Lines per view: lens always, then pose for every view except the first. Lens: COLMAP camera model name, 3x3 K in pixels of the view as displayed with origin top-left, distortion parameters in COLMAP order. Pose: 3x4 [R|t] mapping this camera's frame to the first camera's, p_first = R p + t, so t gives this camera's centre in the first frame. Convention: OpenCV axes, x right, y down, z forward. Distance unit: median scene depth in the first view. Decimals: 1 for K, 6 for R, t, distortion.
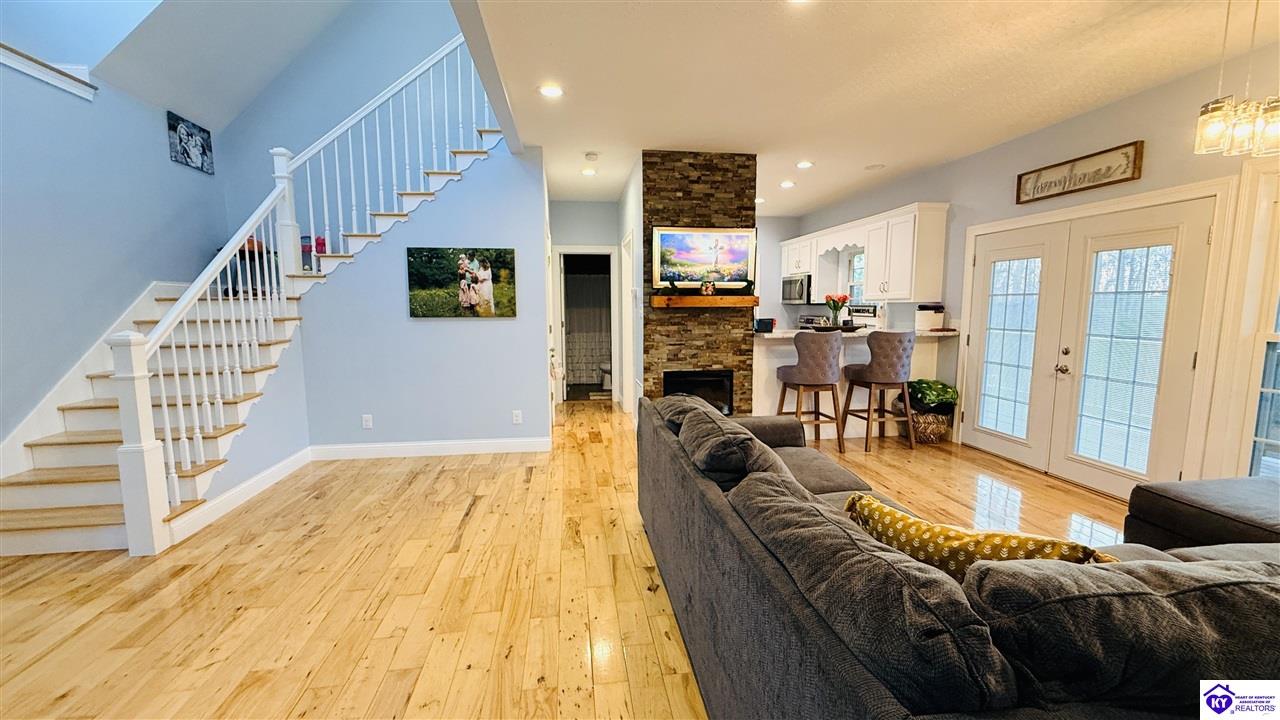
lens RADIAL K [[509.2, 0, 636.4], [0, 509.2, 363.8], [0, 0, 1]] dist [-0.003911, 0.000288]
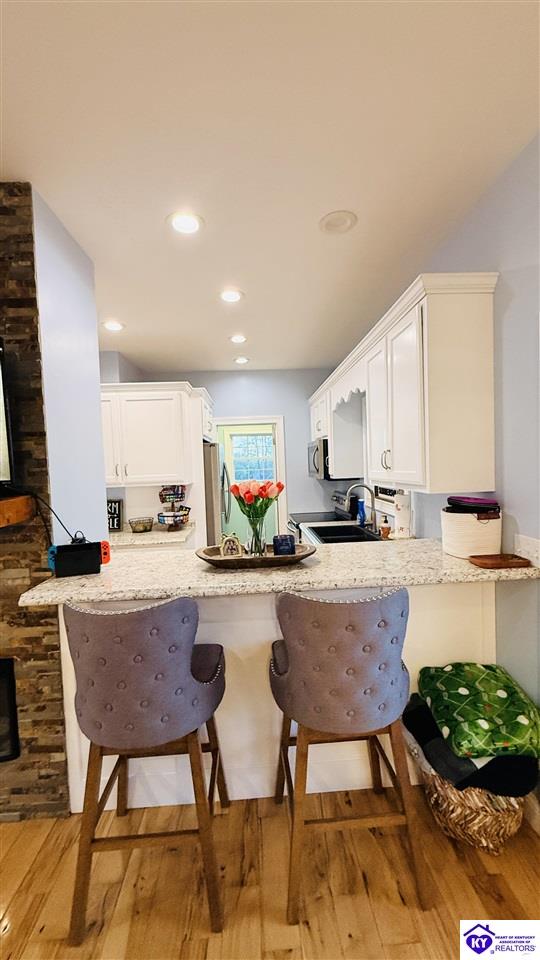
lens RADIAL K [[381.9, 0, 268.2], [0, 381.9, 481.9], [0, 0, 1]] dist [-0.003911, 0.000288]
pose [[0.995600, -0.026674, -0.089832, 0.446125], [0.020306, 0.997264, -0.071073, -0.114574], [0.091482, 0.068936, 0.993418, 0.669614]]
